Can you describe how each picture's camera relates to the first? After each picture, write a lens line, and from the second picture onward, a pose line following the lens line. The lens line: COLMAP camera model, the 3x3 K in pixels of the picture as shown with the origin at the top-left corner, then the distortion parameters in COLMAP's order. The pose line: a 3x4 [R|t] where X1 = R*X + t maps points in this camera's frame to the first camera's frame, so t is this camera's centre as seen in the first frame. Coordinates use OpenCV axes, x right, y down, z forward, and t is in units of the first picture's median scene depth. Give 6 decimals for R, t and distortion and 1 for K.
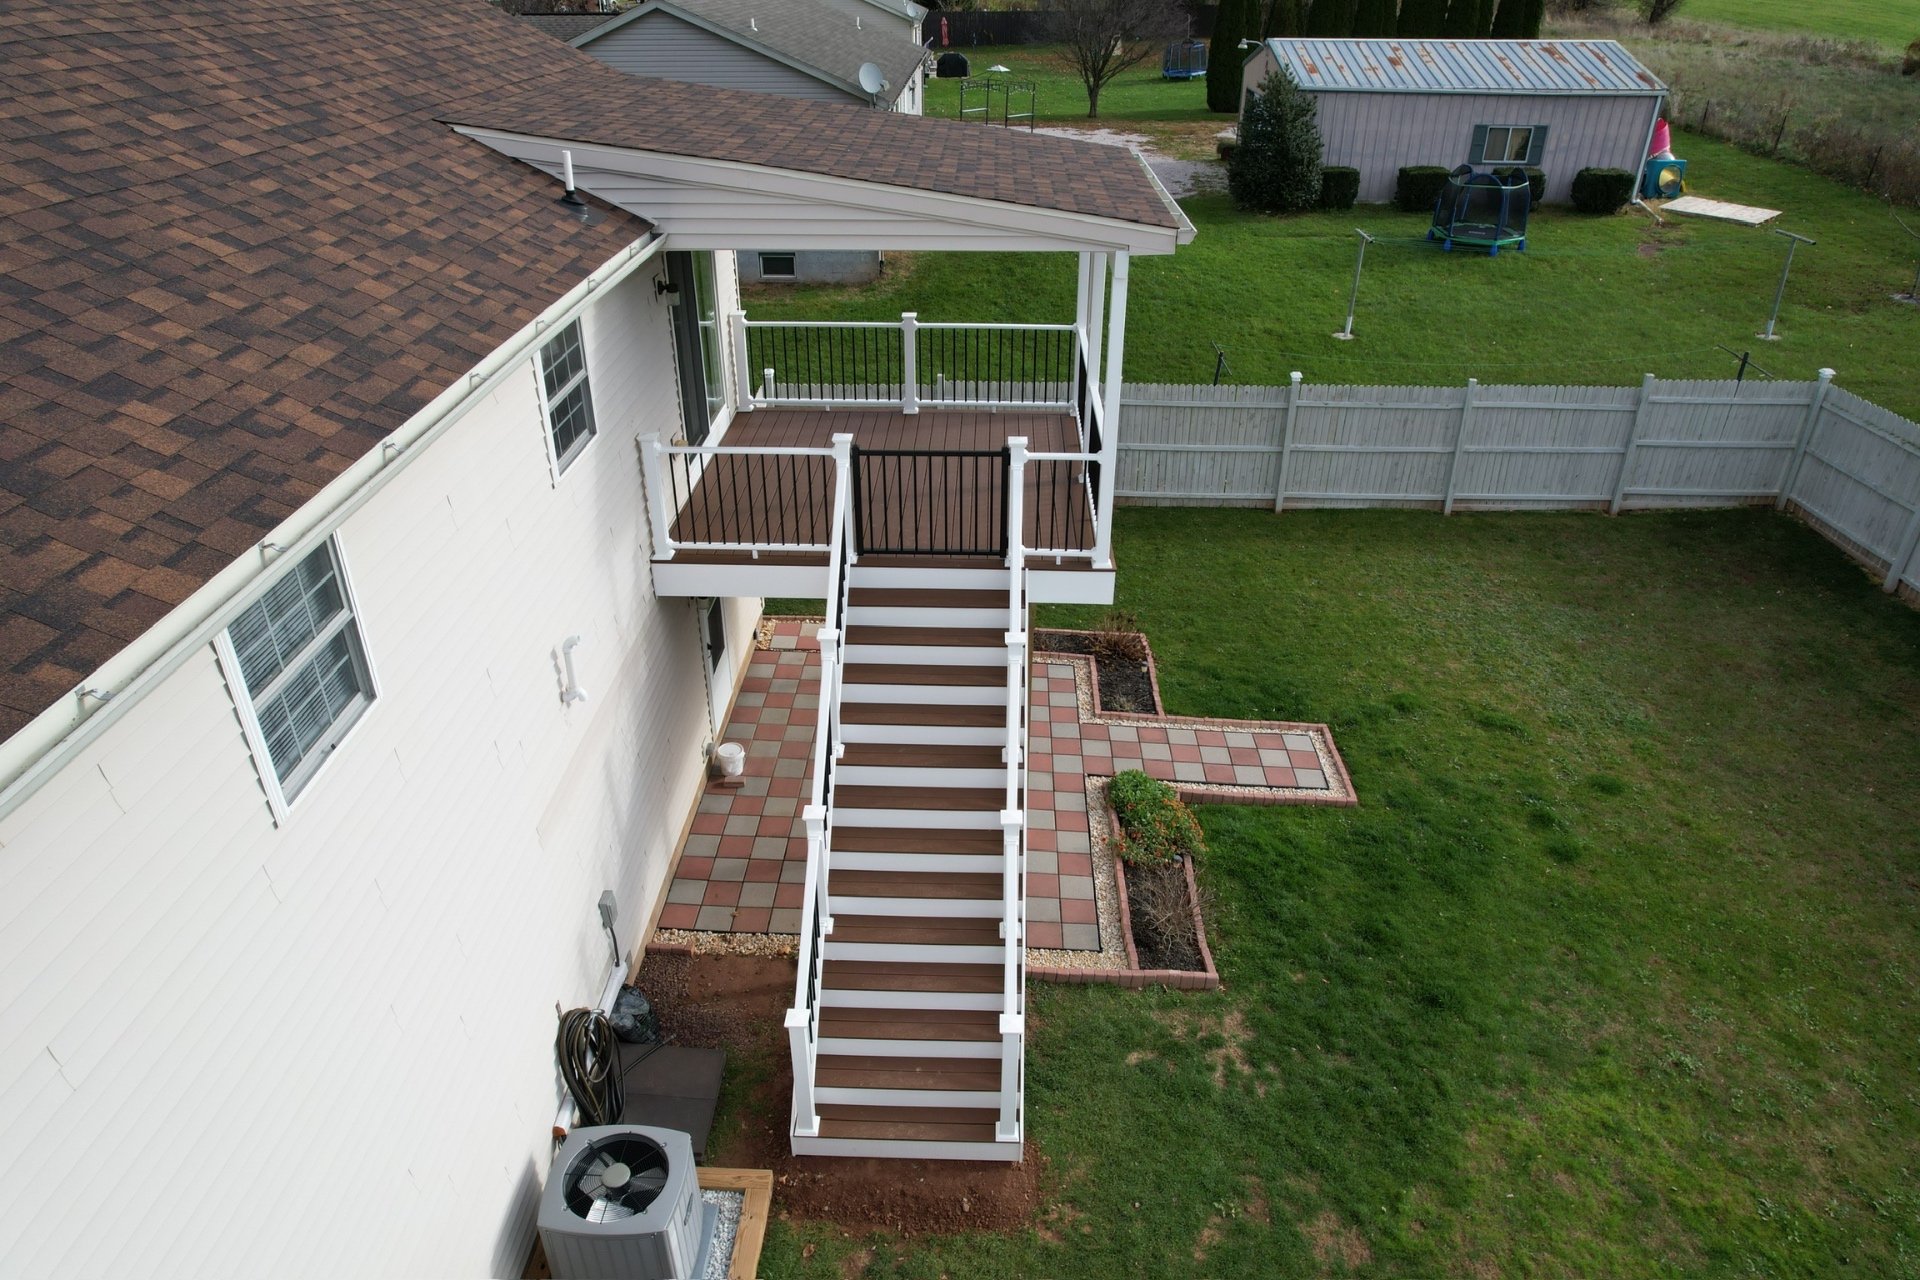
lens RADIAL K [[1229.1, 0, 960.0], [0, 1229.1, 640.0], [0, 0, 1]] dist [-0.088455, 0.080836]
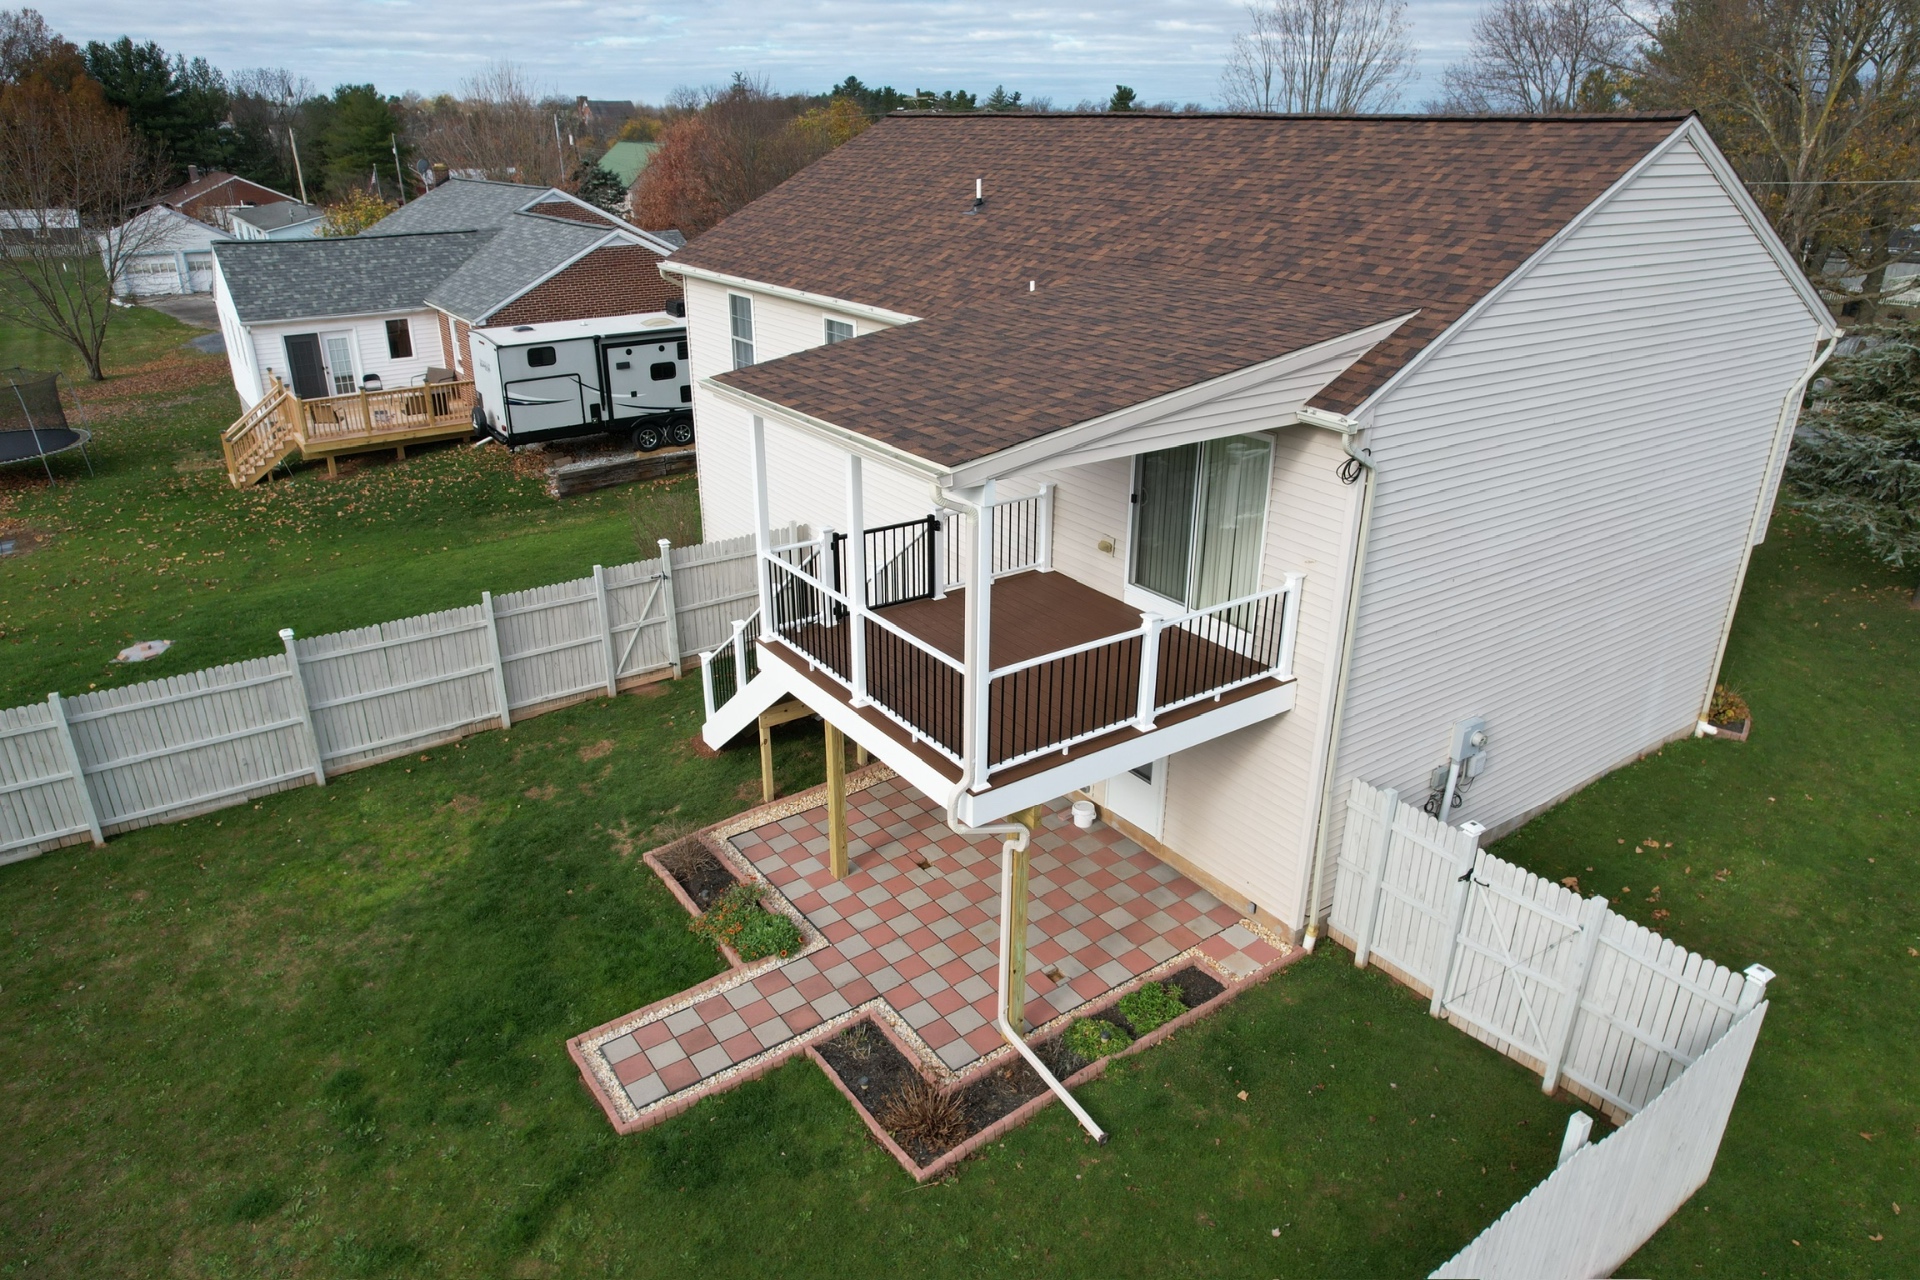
lens RADIAL K [[1217.8, 0, 960.0], [0, 1217.8, 640.0], [0, 0, 1]] dist [-0.048497, -0.000748]
pose [[-0.800917, 0.228924, -0.553286, 0.515213], [-0.302673, 0.642501, 0.703976, -0.793581], [0.516644, 0.731291, -0.445301, 1.317007]]
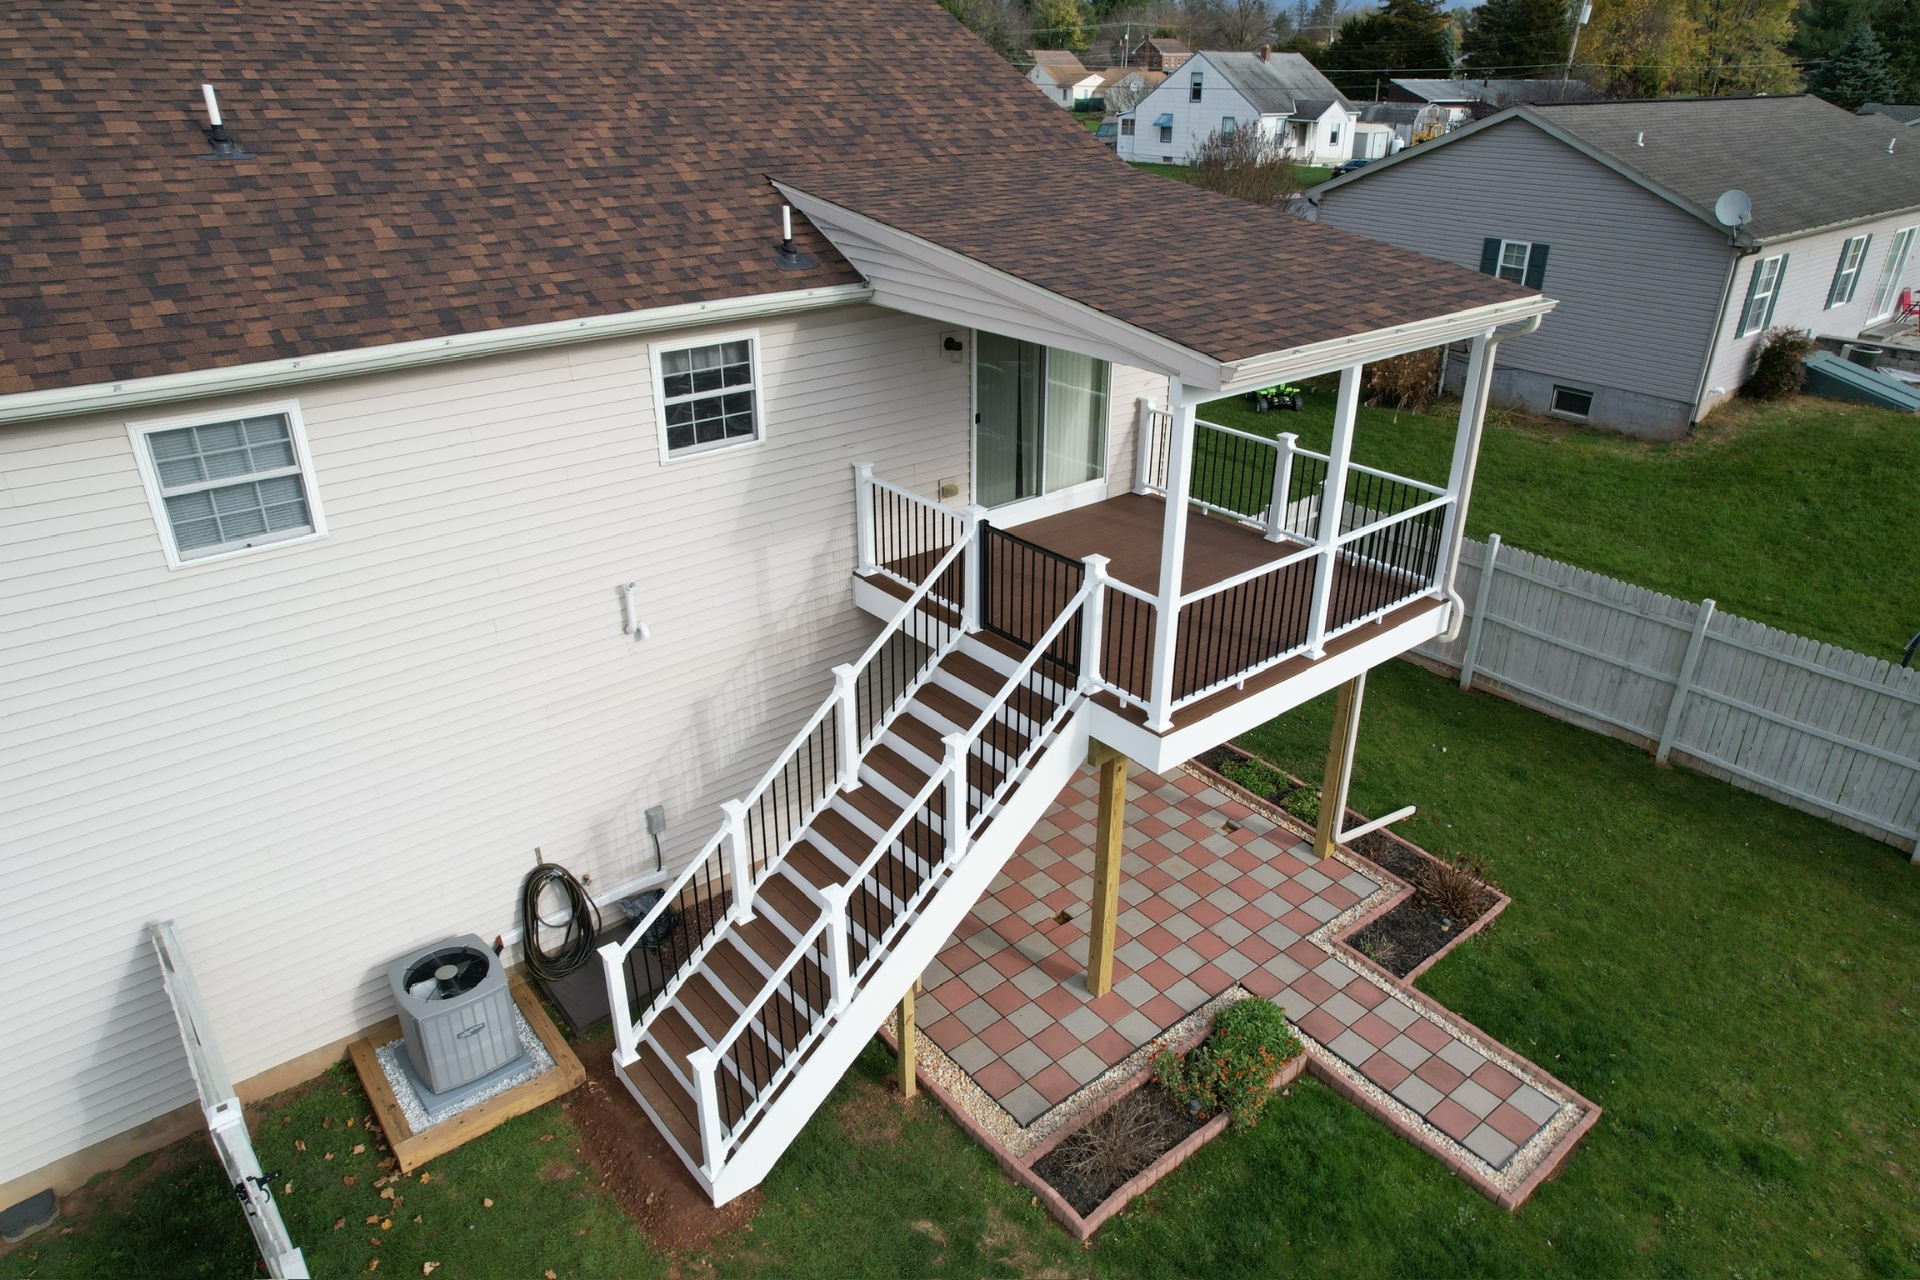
lens RADIAL K [[1229.1, 0, 960.0], [0, 1229.1, 640.0], [0, 0, 1]] dist [-0.088455, 0.080836]
pose [[0.654177, 0.325156, -0.682880, 0.477301], [-0.373624, 0.923947, 0.082021, -0.108861], [0.657615, 0.201484, 0.725911, 0.206142]]
